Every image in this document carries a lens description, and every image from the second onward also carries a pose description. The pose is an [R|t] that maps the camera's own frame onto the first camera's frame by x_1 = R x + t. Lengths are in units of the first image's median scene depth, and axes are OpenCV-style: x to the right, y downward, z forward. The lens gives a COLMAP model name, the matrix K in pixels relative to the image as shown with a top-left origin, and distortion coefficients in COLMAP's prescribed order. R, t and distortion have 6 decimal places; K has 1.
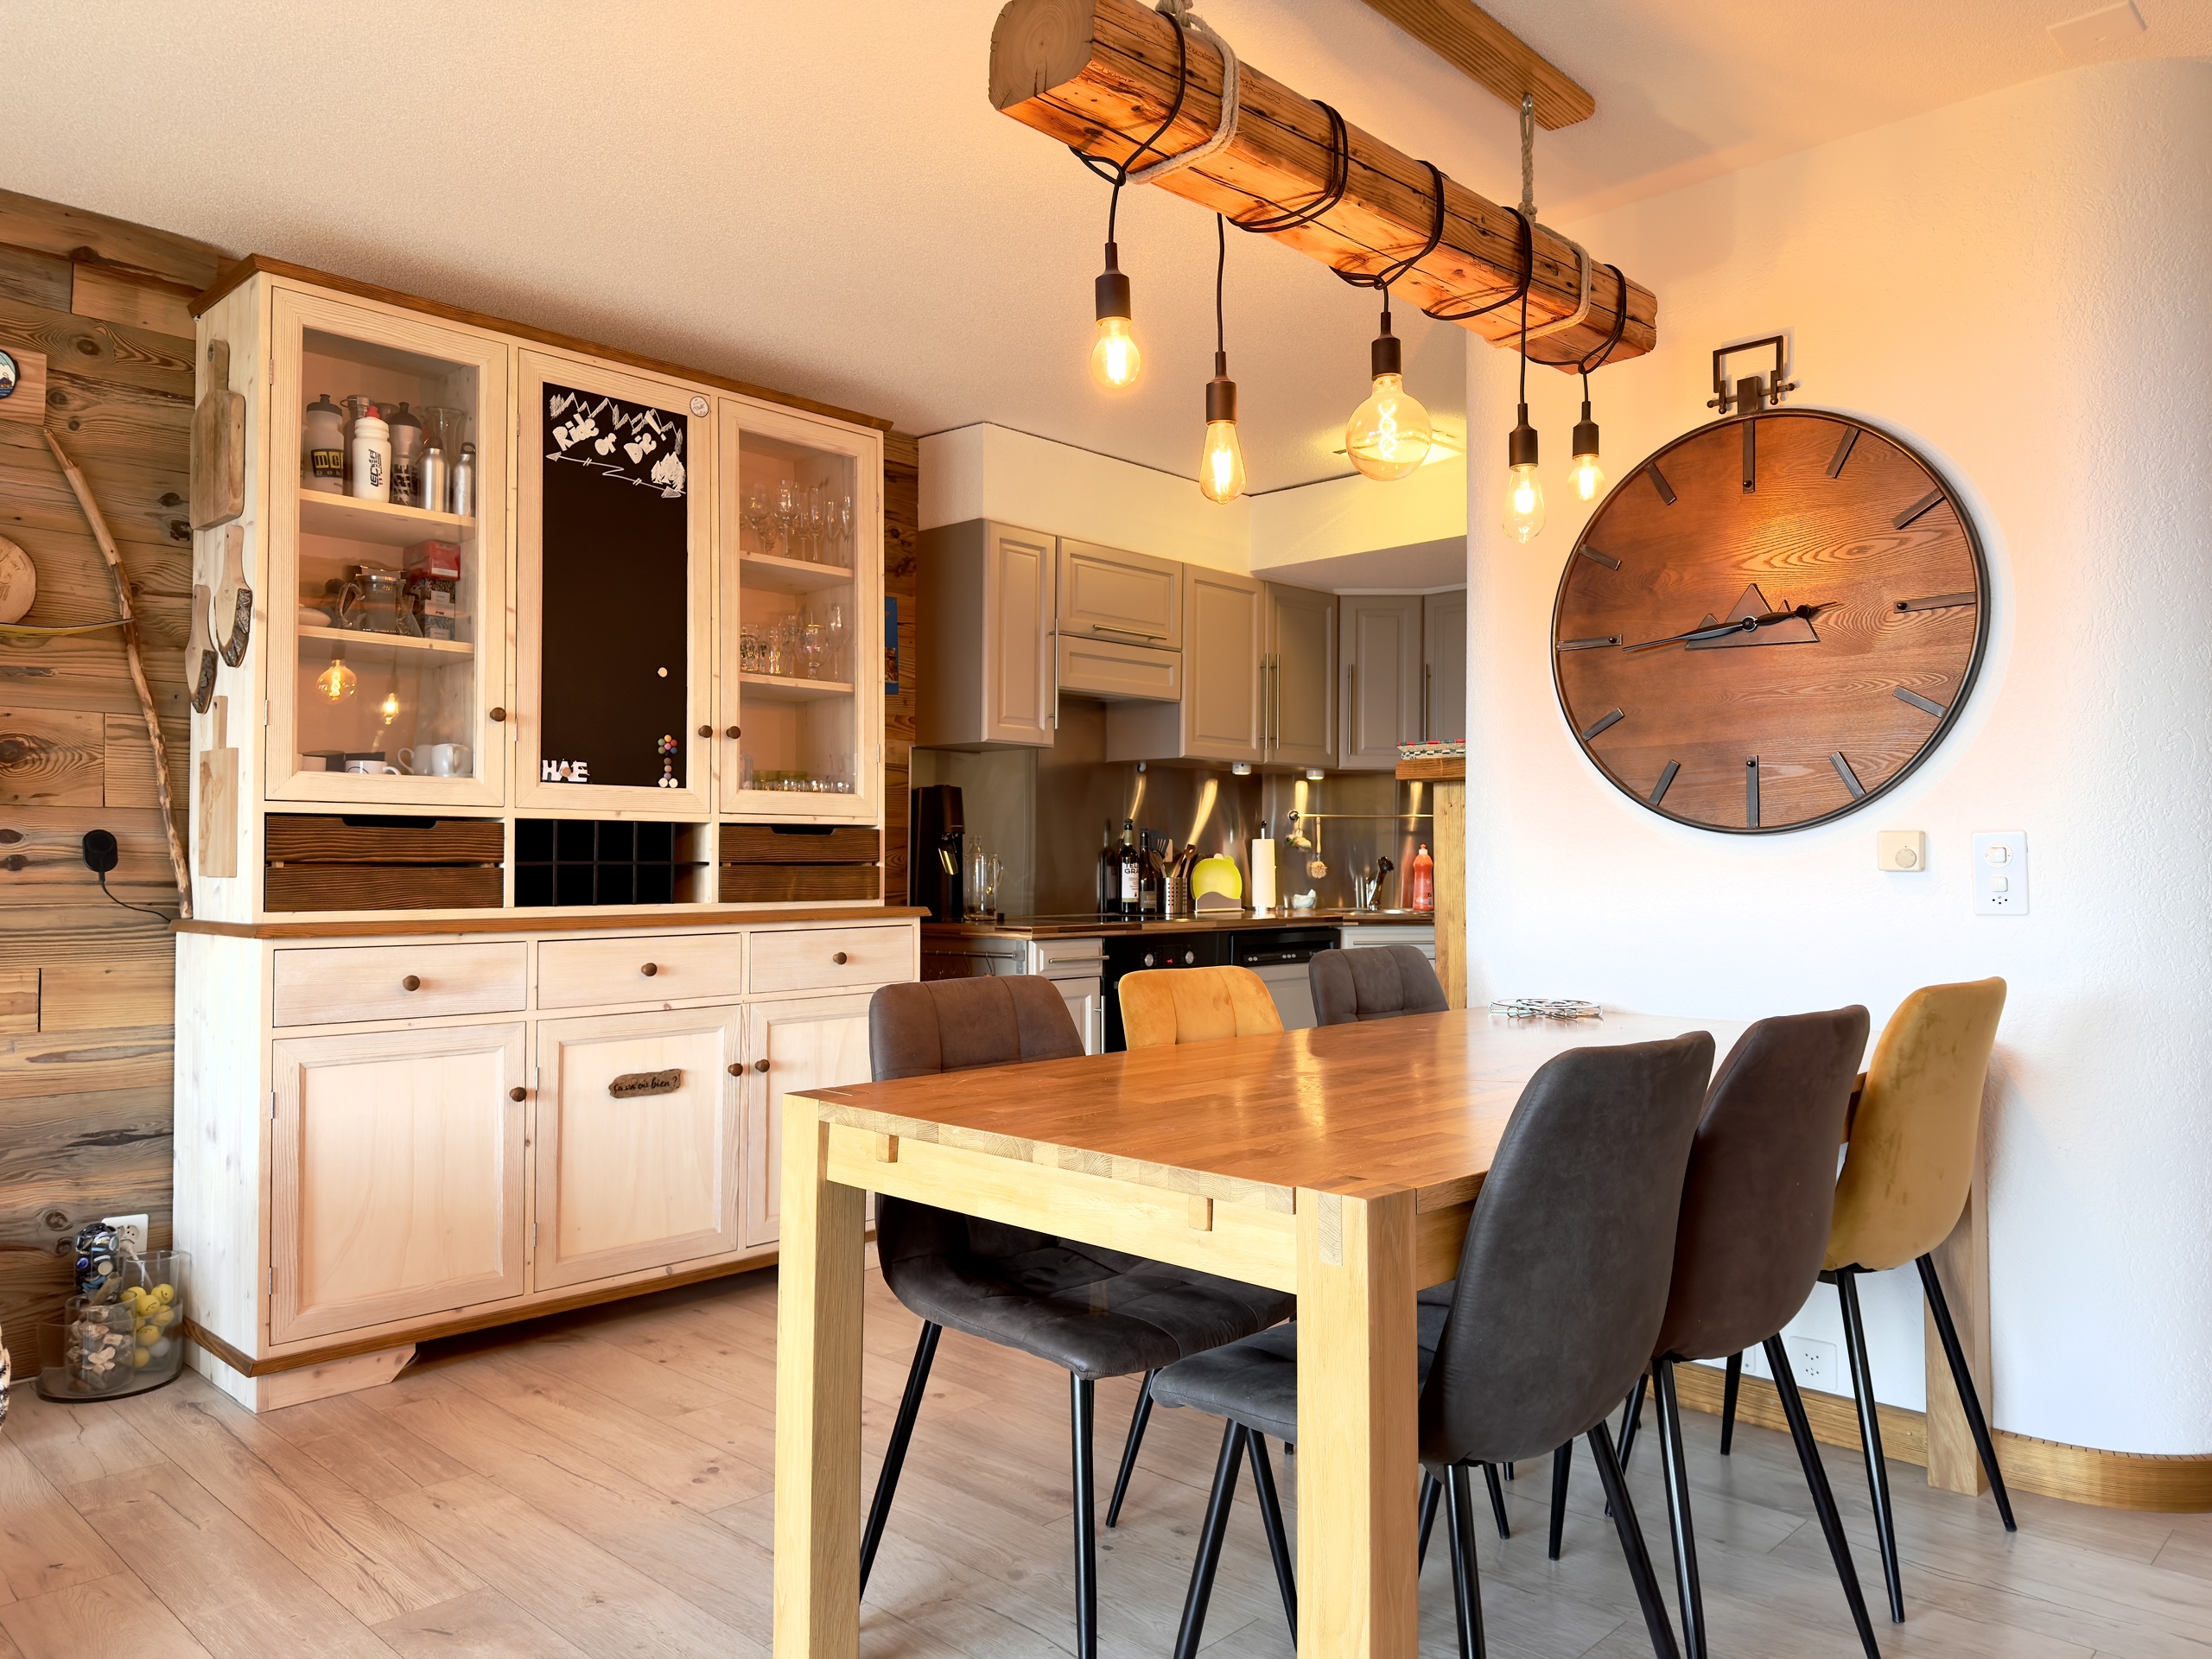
lens RADIAL K [[1560.2, 0, 1106.0], [0, 1560.2, 829.5], [0, 0, 1]] dist [0.024365, -0.061163]
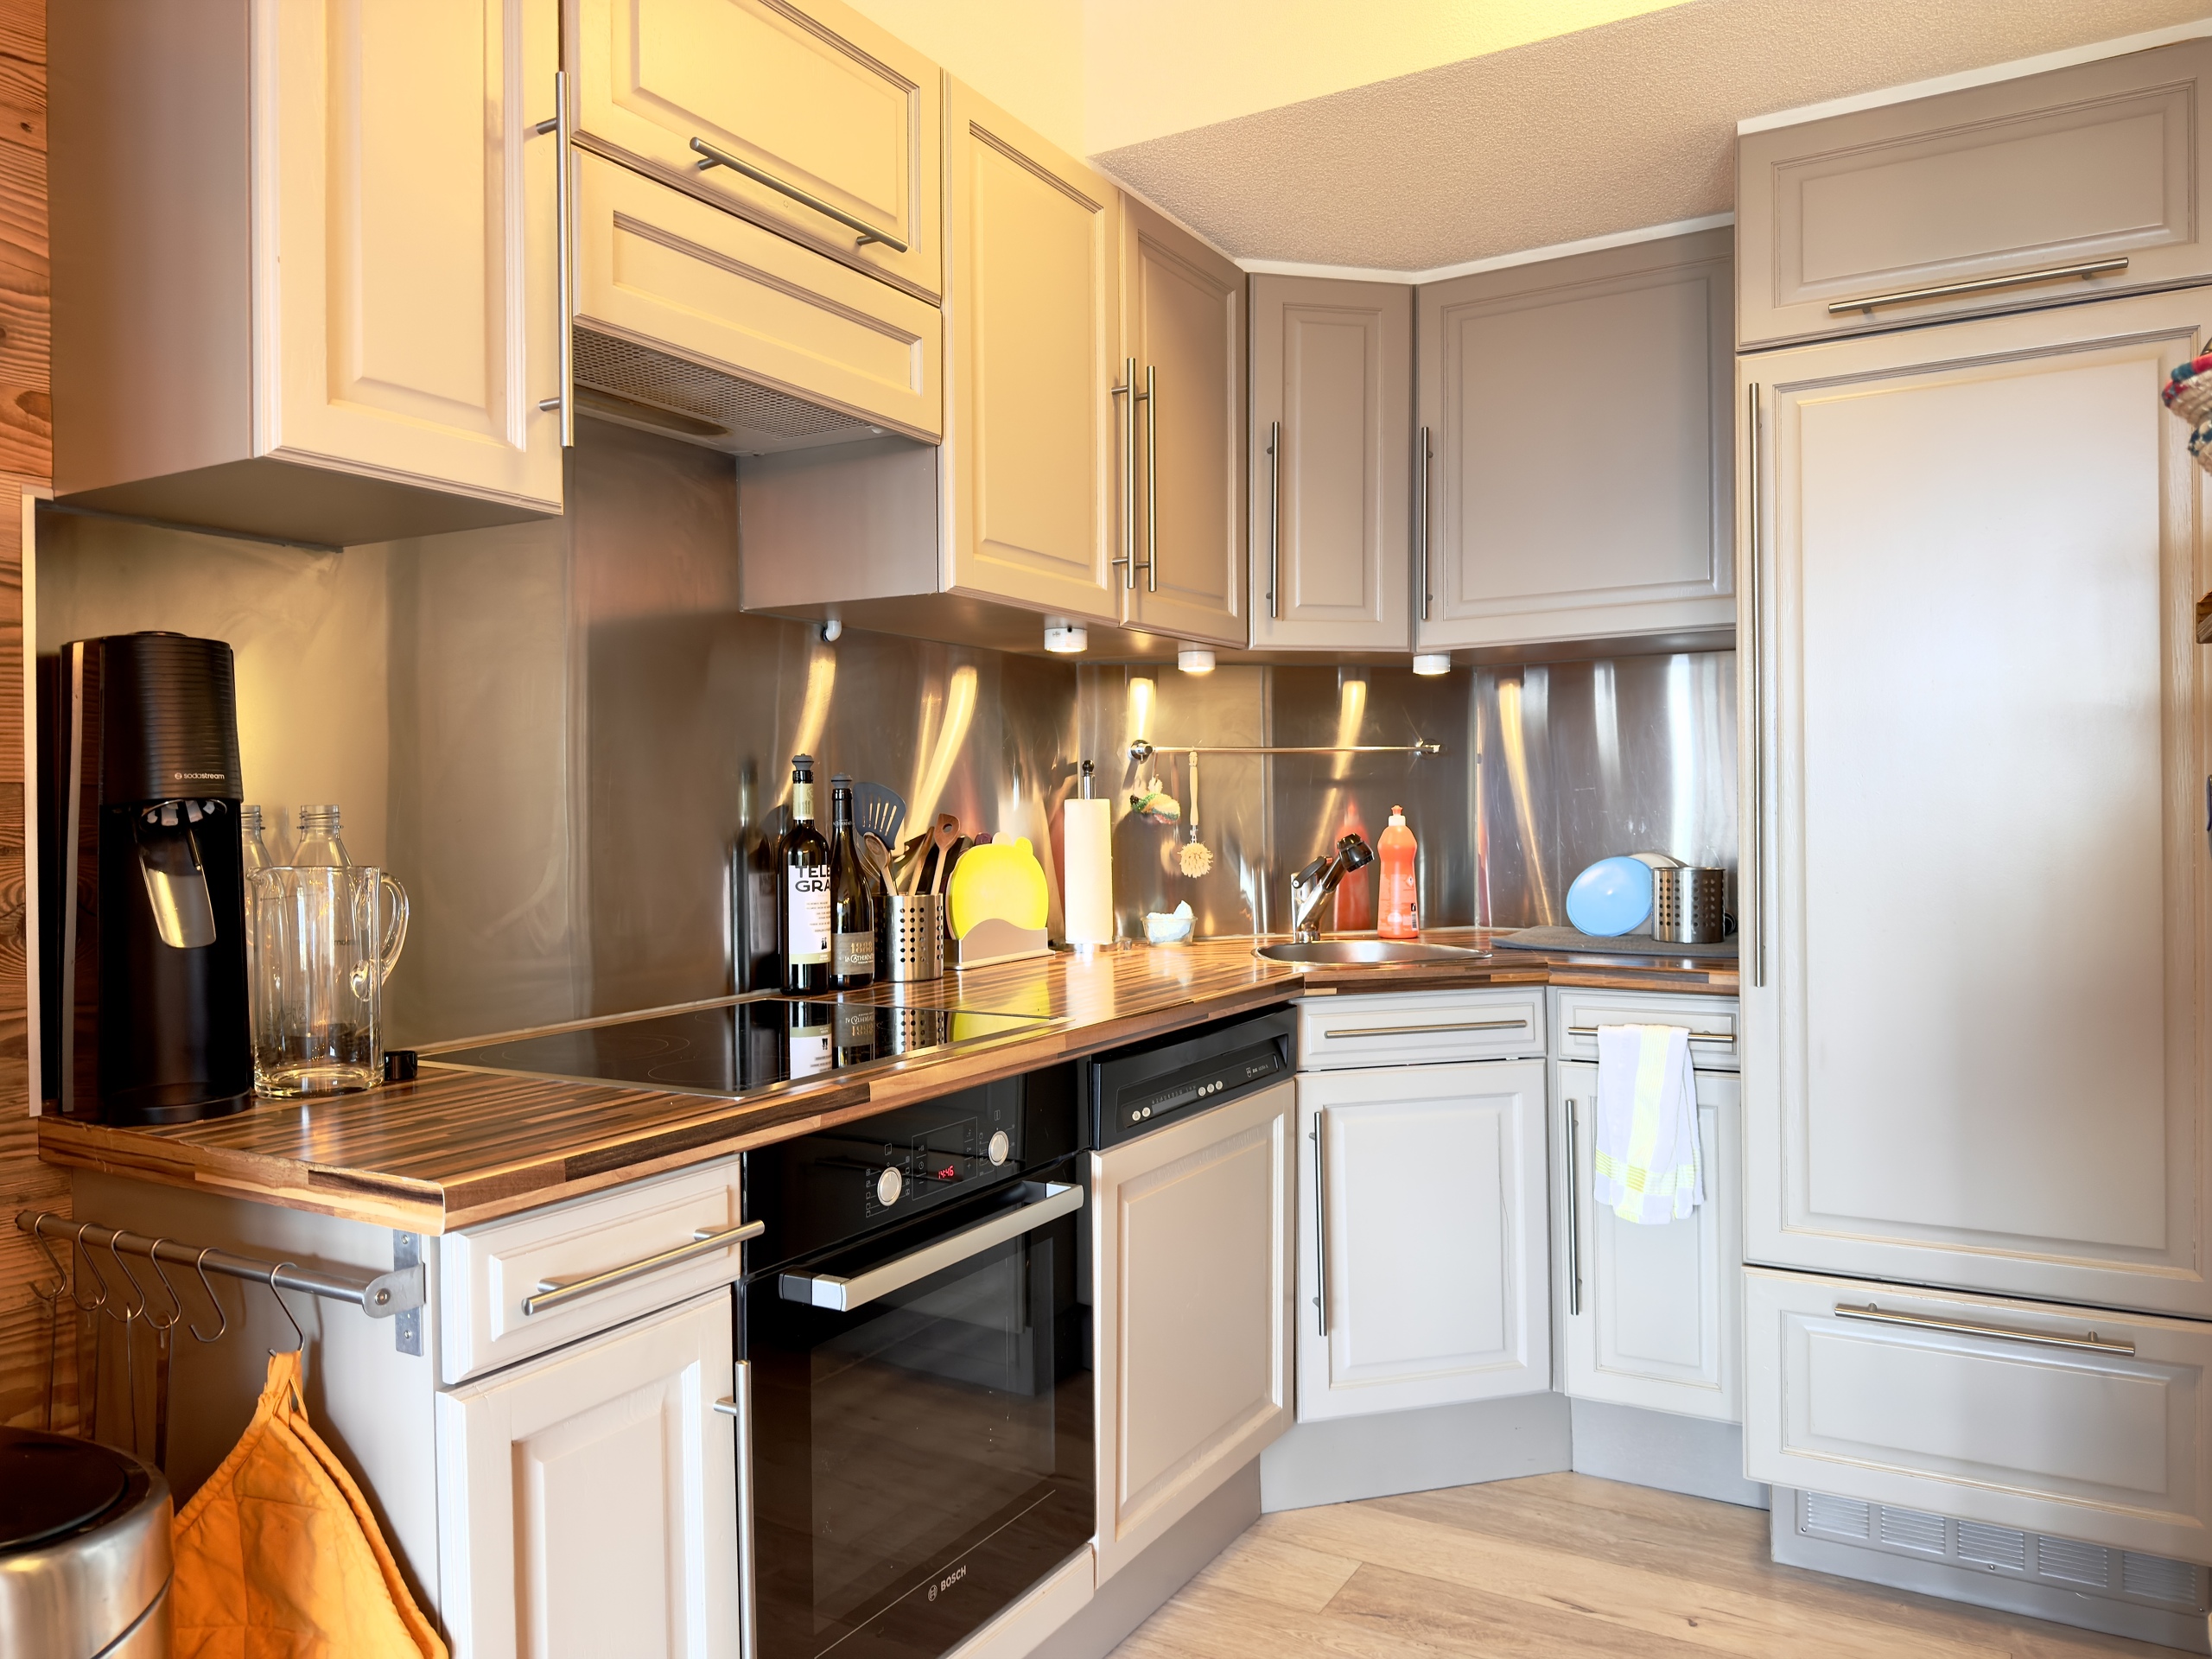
lens RADIAL K [[1560.2, 0, 1106.0], [0, 1560.2, 829.5], [0, 0, 1]] dist [0.024365, -0.061163]
pose [[0.974084, -0.018556, 0.225423, -0.000272], [0.011687, 0.999427, 0.031771, 0.000380], [-0.225883, -0.028313, 0.973743, 0.585680]]
